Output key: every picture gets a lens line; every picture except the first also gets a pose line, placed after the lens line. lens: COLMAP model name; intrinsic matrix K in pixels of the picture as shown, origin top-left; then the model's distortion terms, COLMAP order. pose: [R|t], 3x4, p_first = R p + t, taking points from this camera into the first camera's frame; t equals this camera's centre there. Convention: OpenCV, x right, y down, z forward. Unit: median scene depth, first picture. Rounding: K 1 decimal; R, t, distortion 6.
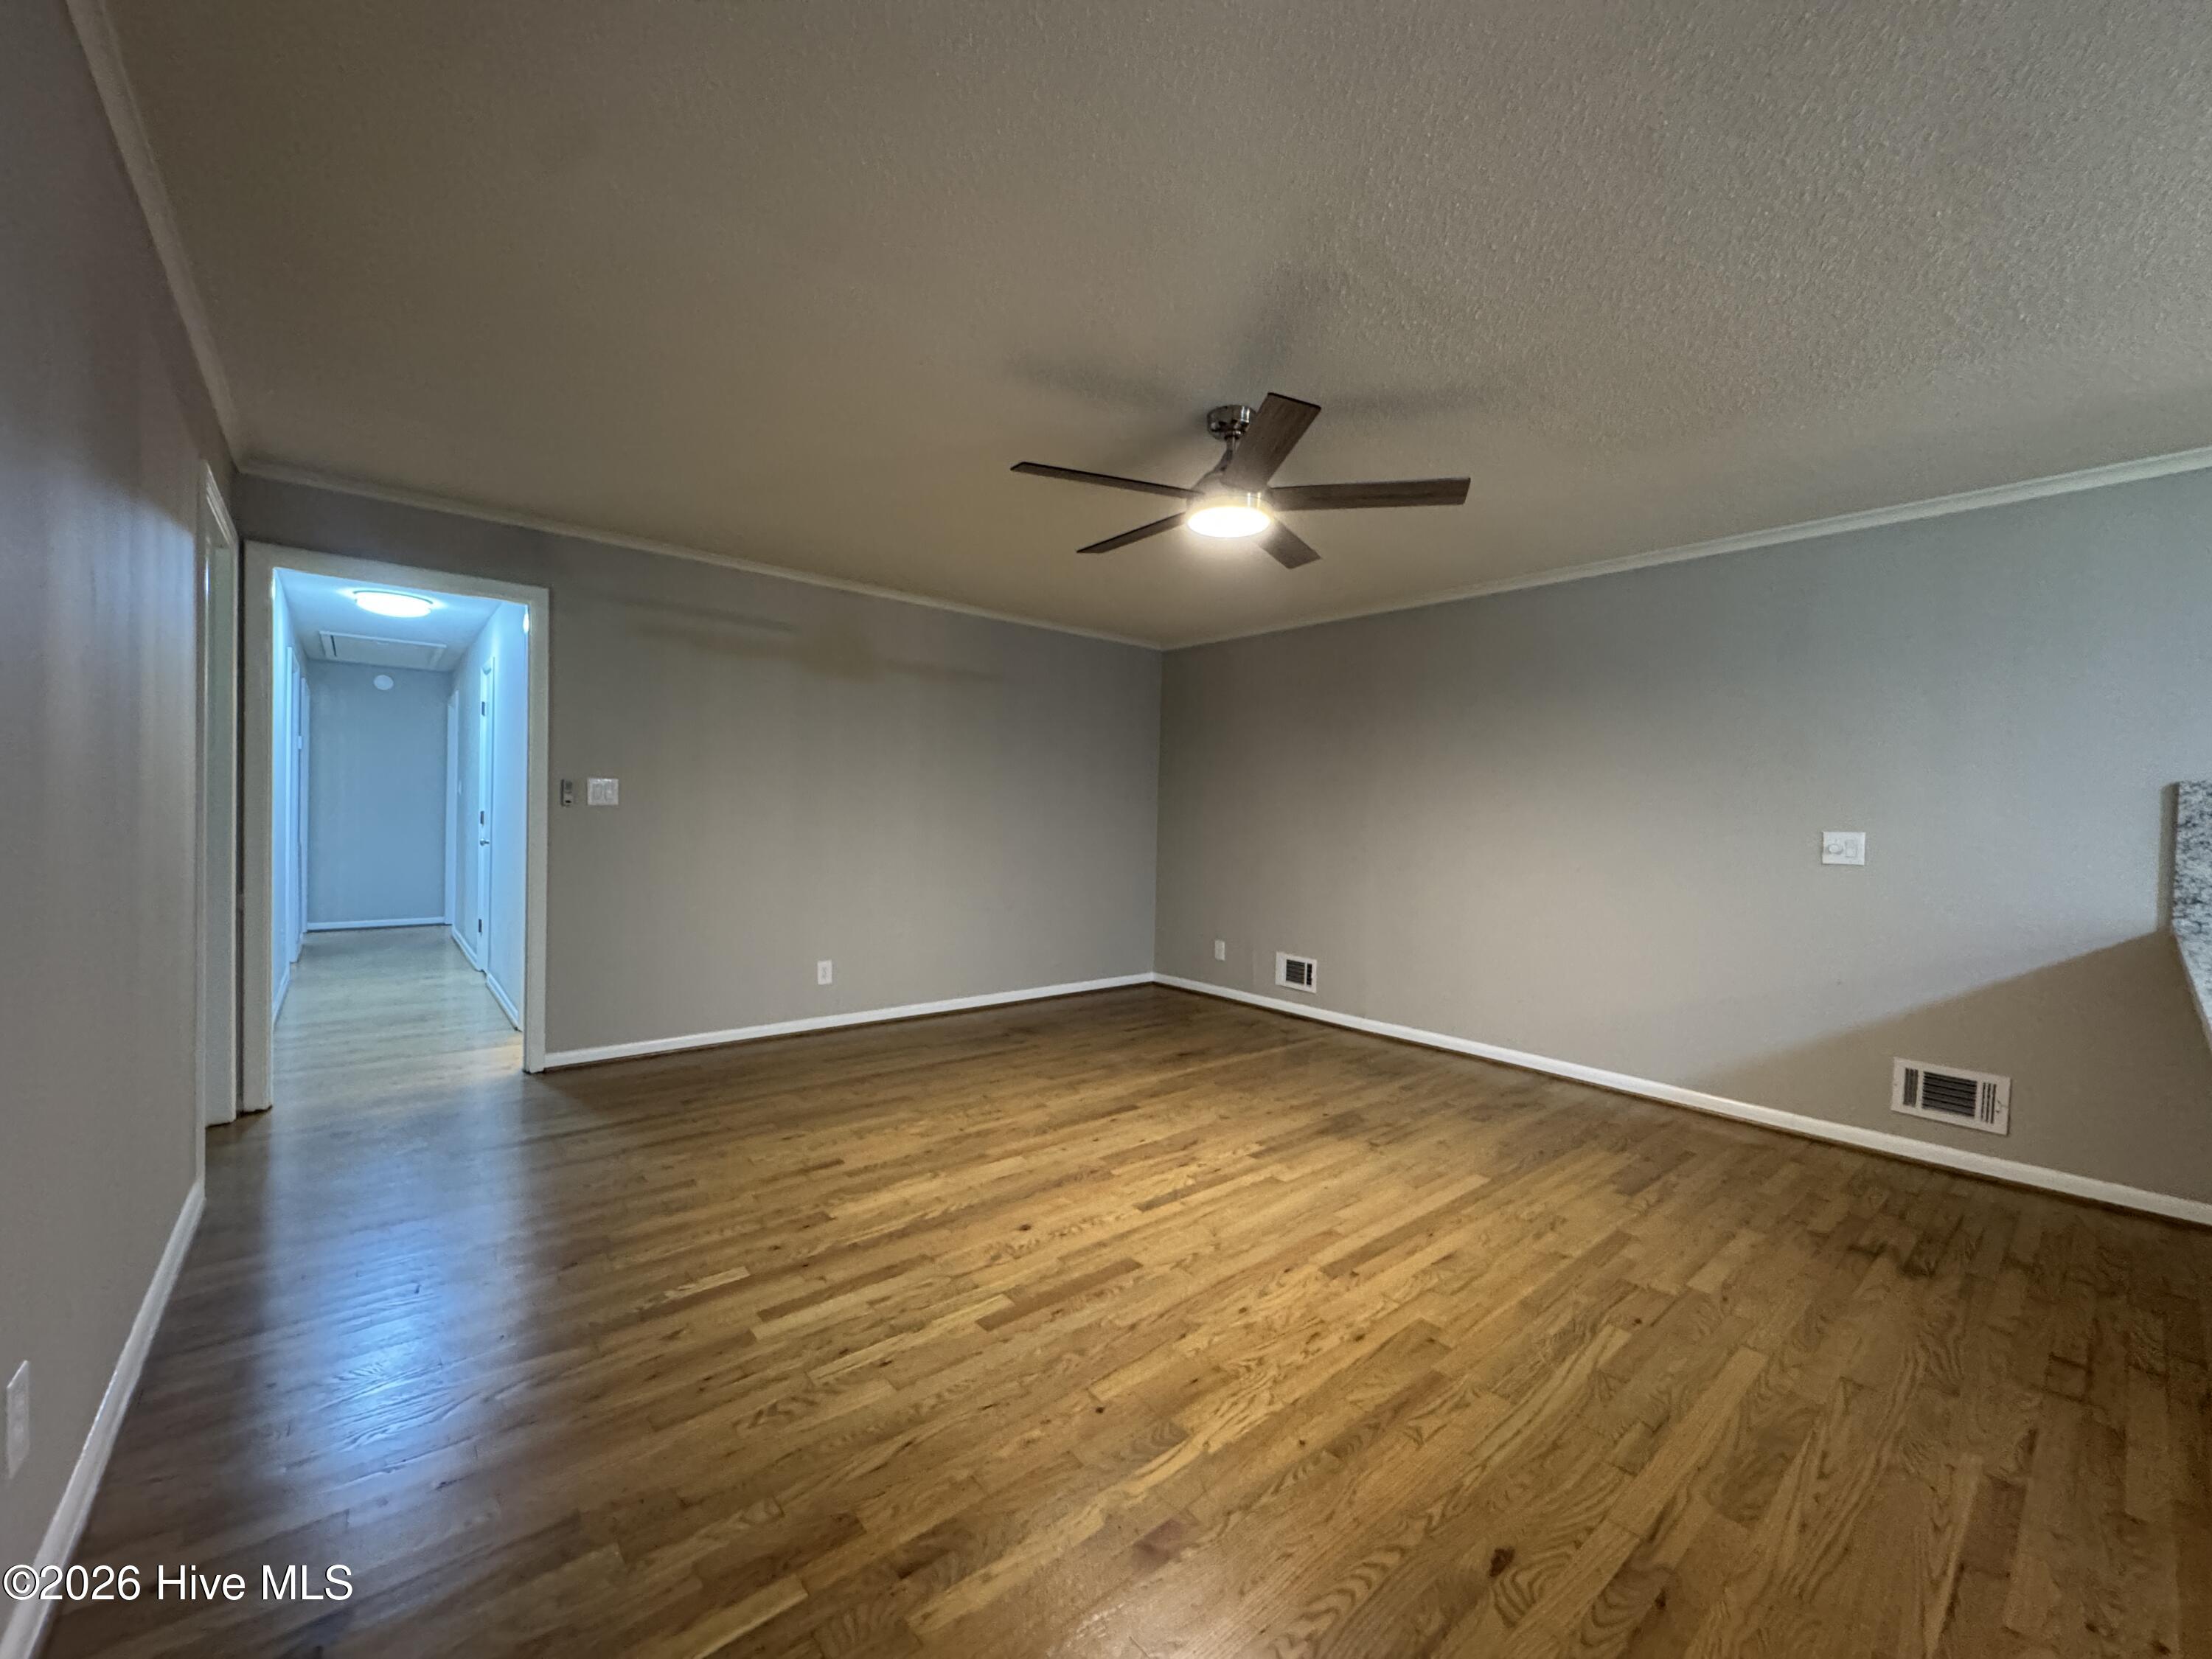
lens RADIAL K [[882.6, 0, 1114.3], [0, 882.6, 831.6], [0, 0, 1]] dist [-0.000708, -0.001417]
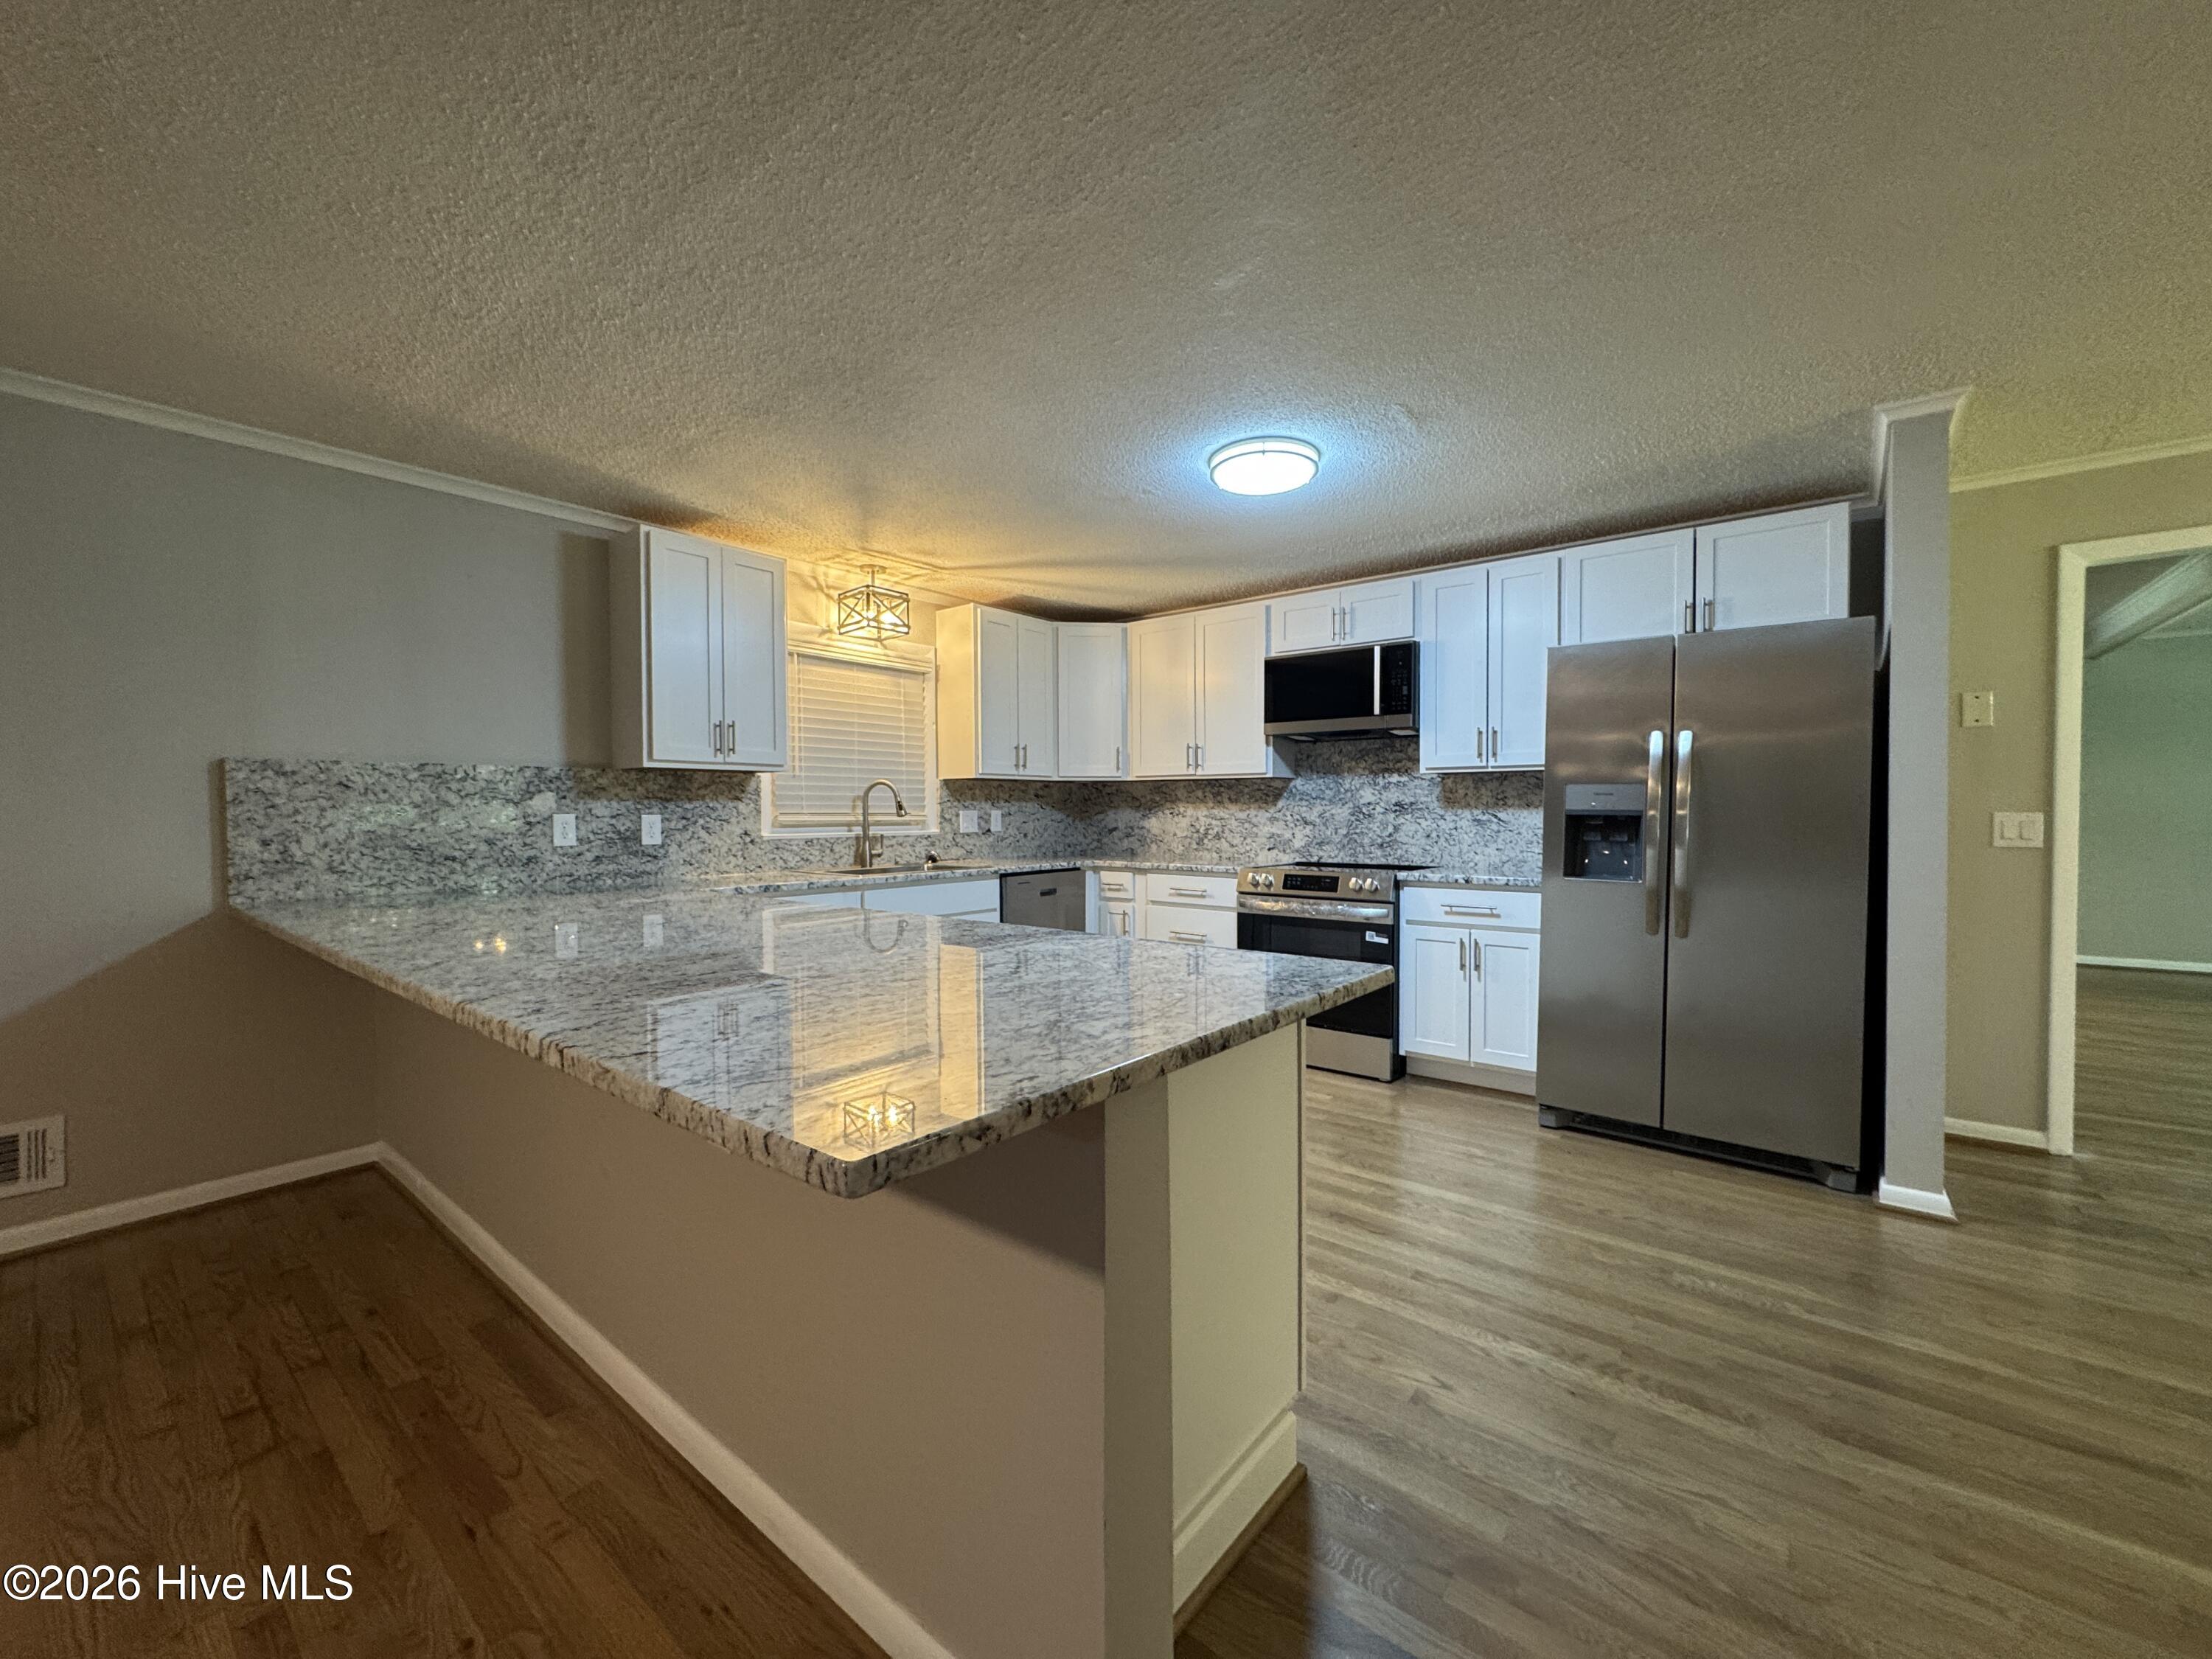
lens RADIAL K [[882.6, 0, 1106.2], [0, 882.6, 835.2], [0, 0, 1]] dist [-0.000708, -0.001417]
pose [[-0.176033, -0.051911, 0.983015, 0.058000], [0.016086, 0.998324, 0.055600, -0.007929], [-0.984253, 0.025601, -0.174903, 0.177343]]
